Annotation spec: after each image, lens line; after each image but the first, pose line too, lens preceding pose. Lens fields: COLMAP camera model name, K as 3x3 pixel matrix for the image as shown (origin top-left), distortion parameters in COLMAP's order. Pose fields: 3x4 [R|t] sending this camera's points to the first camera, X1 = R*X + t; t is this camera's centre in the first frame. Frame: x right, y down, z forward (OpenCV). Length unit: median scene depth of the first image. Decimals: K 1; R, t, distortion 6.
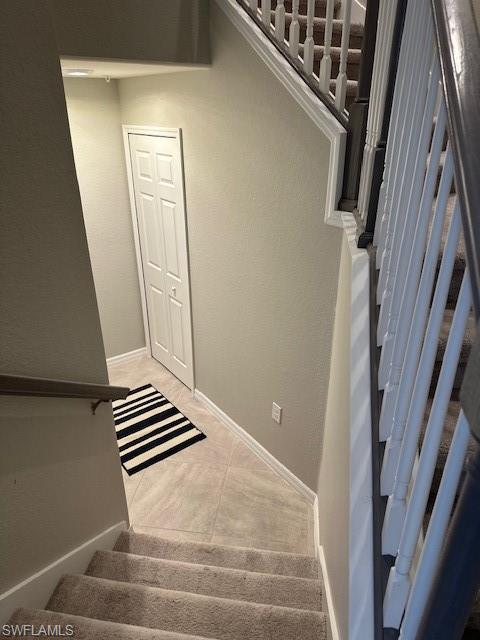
lens RADIAL K [[444.5, 0, 240.0], [0, 444.5, 320.0], [0, 0, 1]] dist [0.056462, -0.063359]
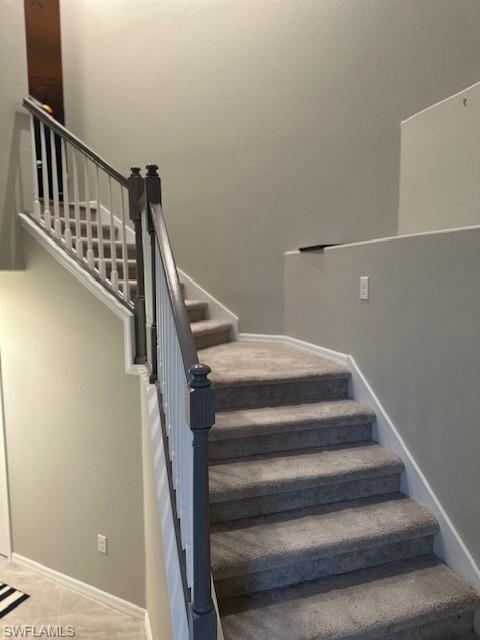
lens RADIAL K [[444.5, 0, 240.0], [0, 444.5, 320.0], [0, 0, 1]] dist [0.056462, -0.063359]
pose [[0.900408, -0.050441, 0.432111, -0.082569], [0.194559, 0.935082, -0.296259, 0.105387], [-0.389116, 0.350825, 0.851769, -0.377562]]
